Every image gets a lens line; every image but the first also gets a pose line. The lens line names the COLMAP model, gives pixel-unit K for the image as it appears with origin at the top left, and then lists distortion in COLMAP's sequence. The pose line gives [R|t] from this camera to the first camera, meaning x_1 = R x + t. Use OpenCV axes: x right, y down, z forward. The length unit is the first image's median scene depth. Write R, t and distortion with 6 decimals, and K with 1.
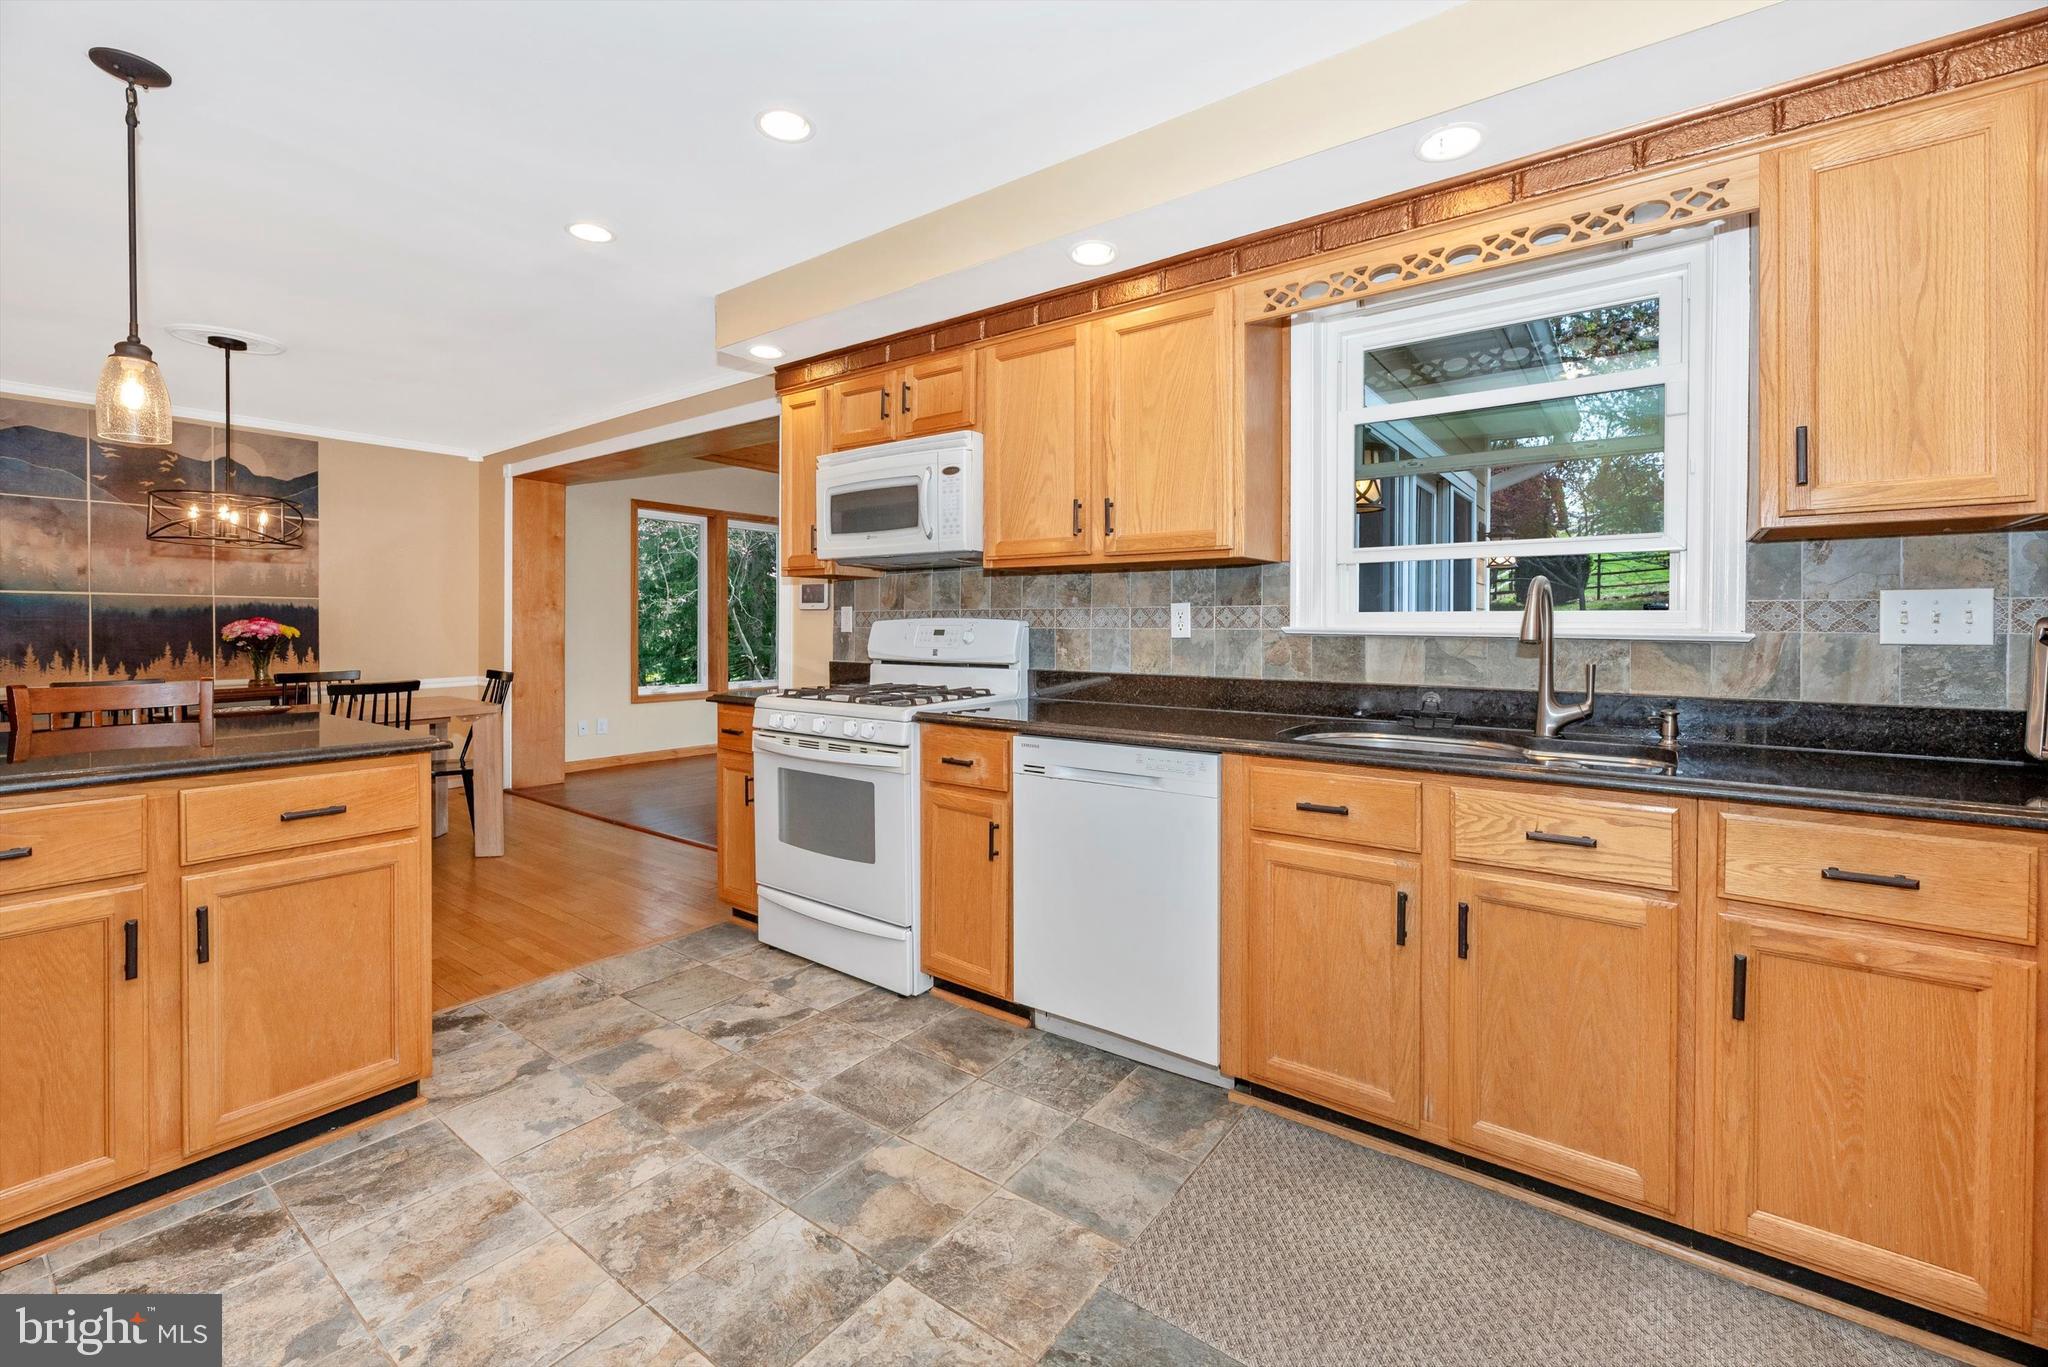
lens RADIAL K [[820.0, 0, 1010.3], [0, 820.0, 624.3], [0, 0, 1]] dist [-0.001394, -0.000089]
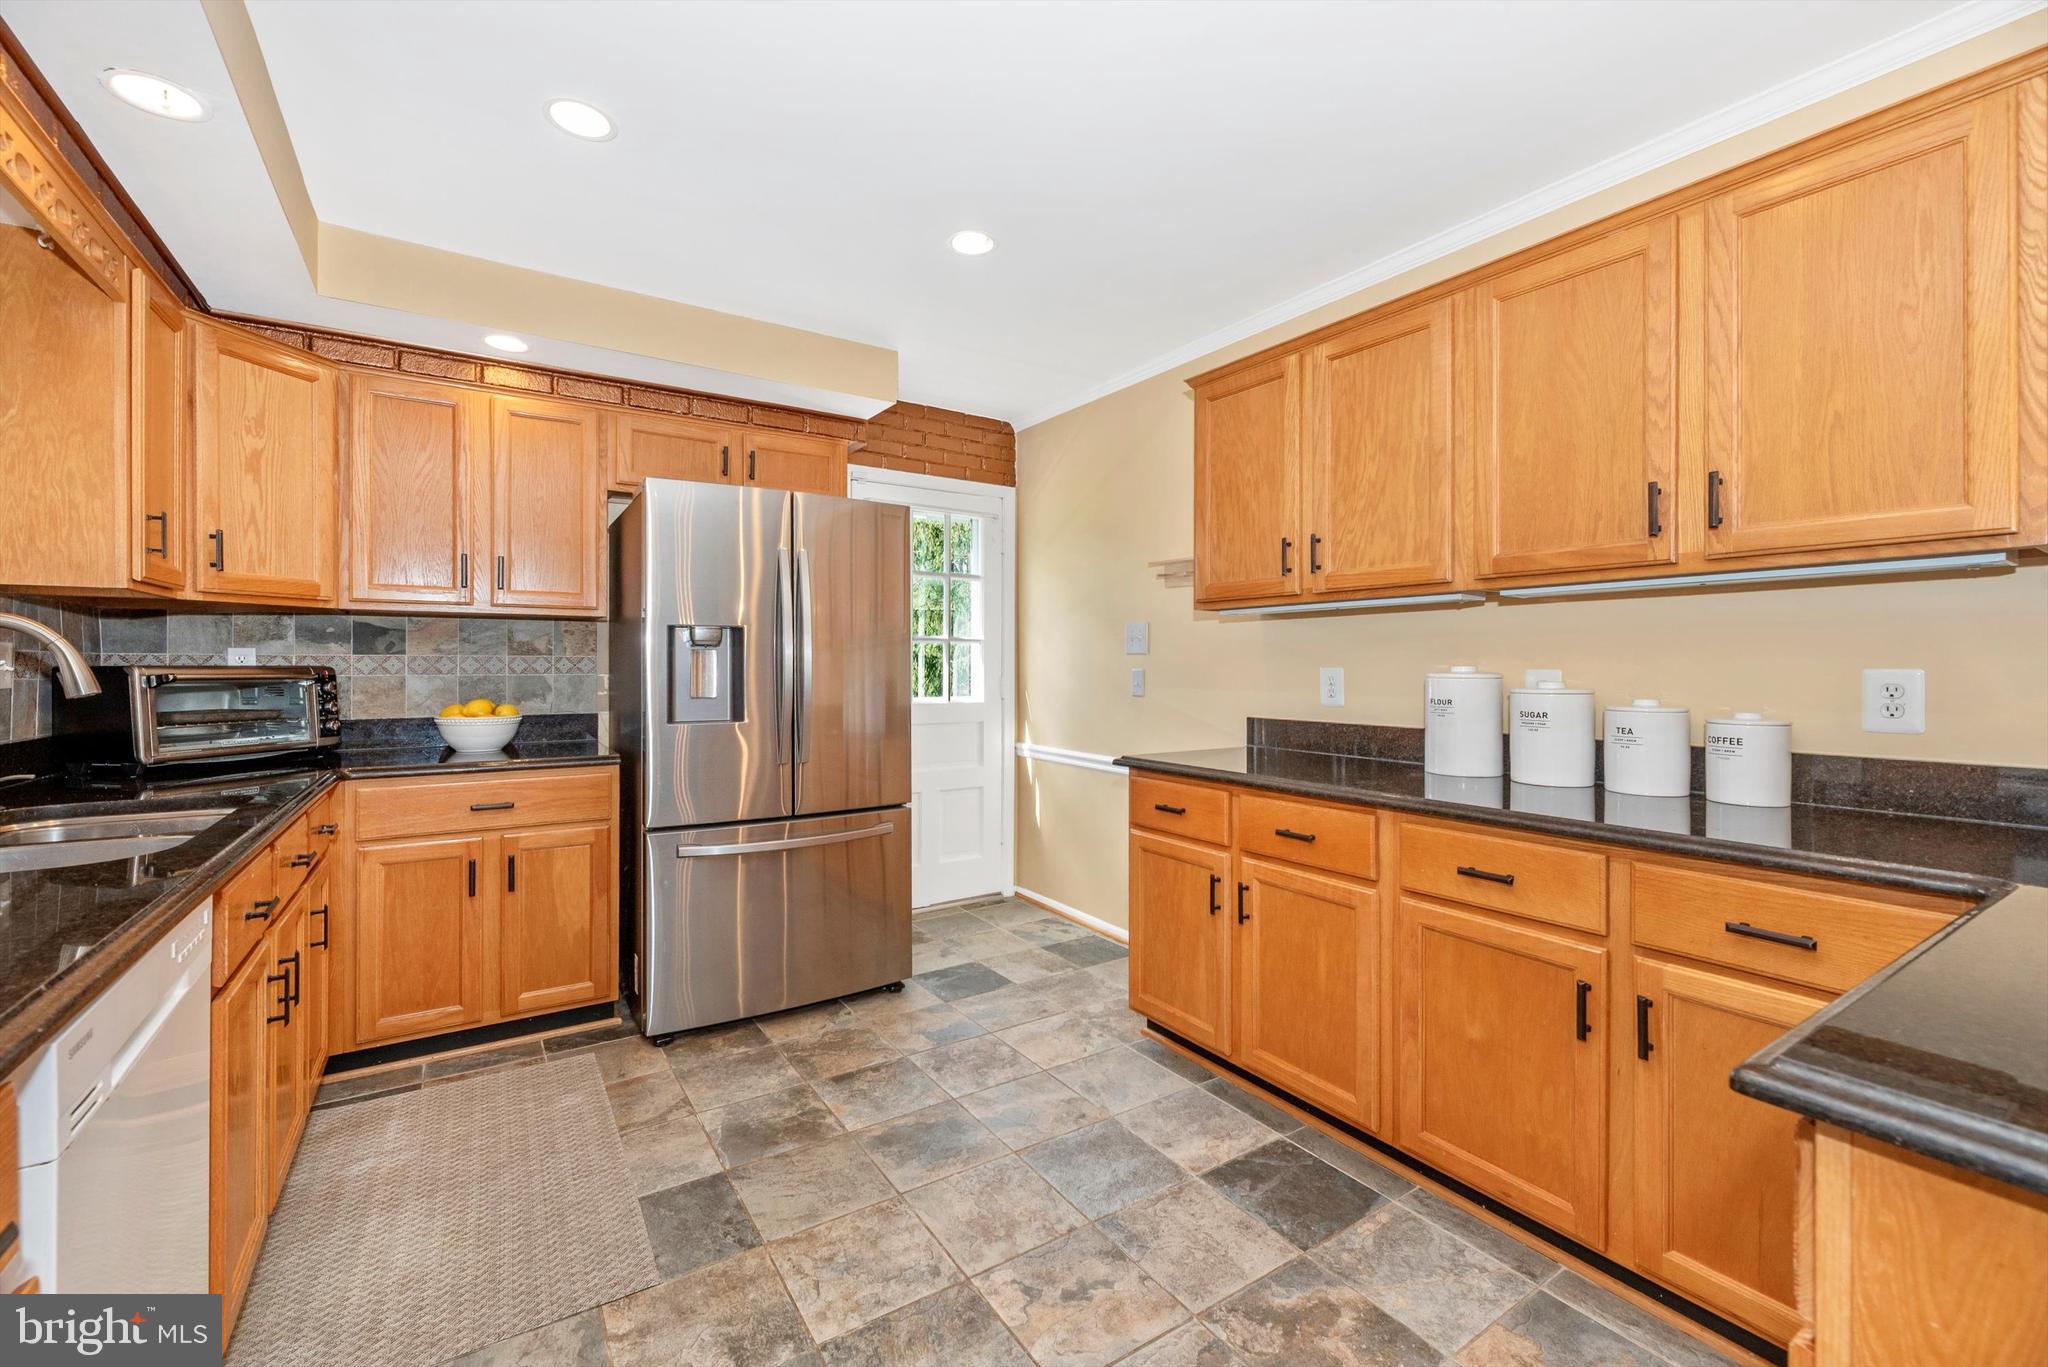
lens RADIAL K [[838.7, 0, 1018.5], [0, 838.7, 669.6], [0, 0, 1]] dist [0.001772, 0.000026]
pose [[-0.936526, -0.001900, 0.350592, -0.547593], [-0.000291, 0.999989, 0.004642, -0.006212], [-0.350597, 0.004246, -0.936517, 1.423694]]
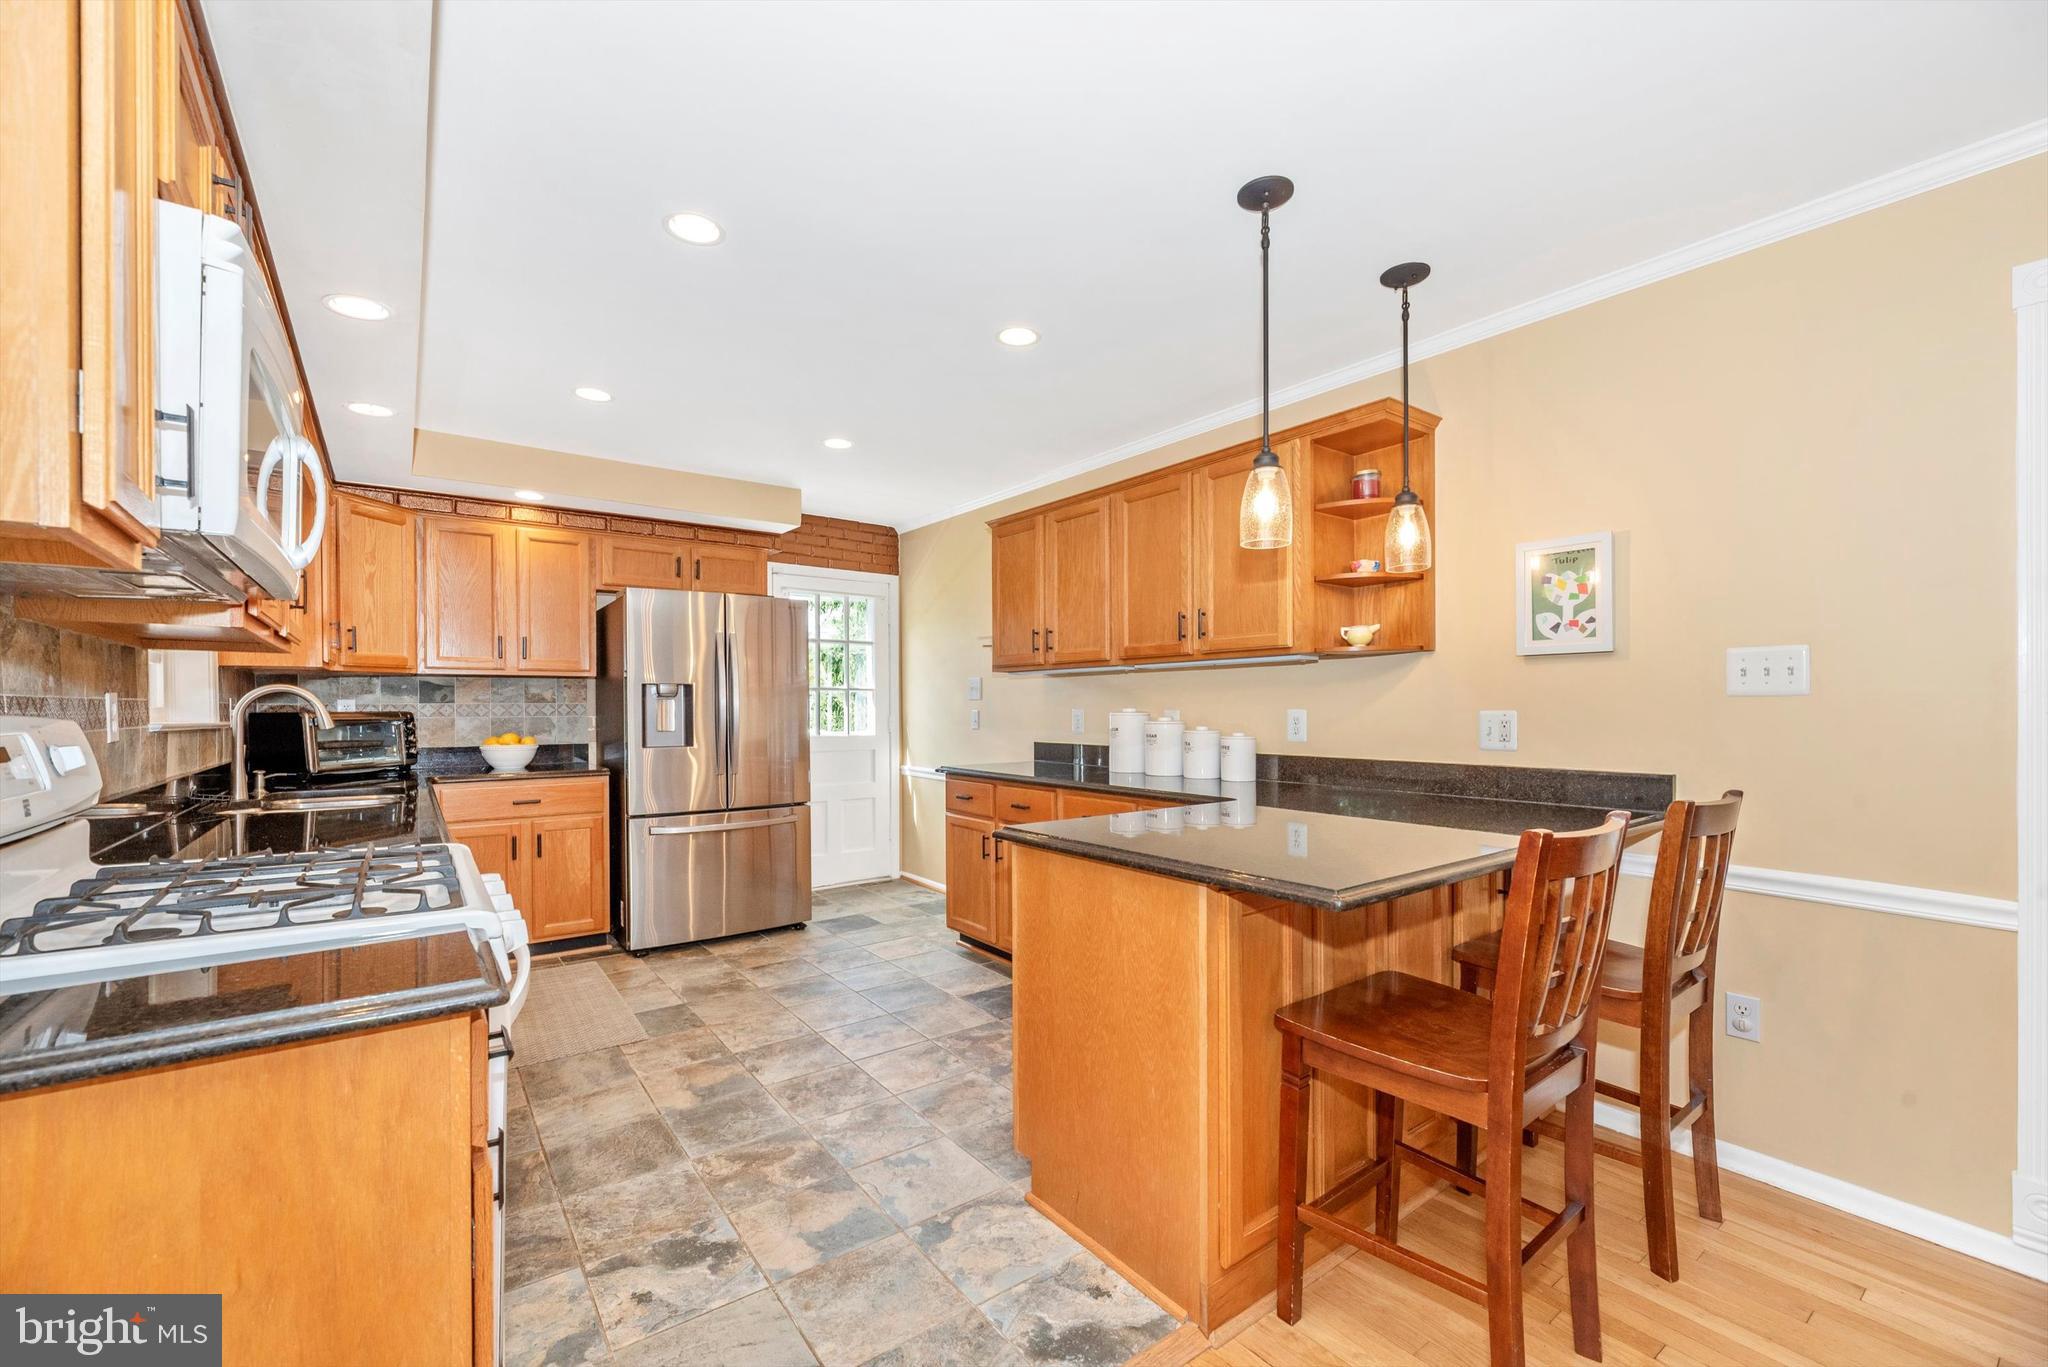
lens RADIAL K [[838.7, 0, 1031.4], [0, 838.7, 715.8], [0, 0, 1]] dist [0.001772, 0.000026]
pose [[-0.957506, 0.000786, 0.288413, -1.065152], [0.004617, 0.999910, 0.012604, -0.013650], [-0.288377, 0.013400, -0.957423, 2.066101]]
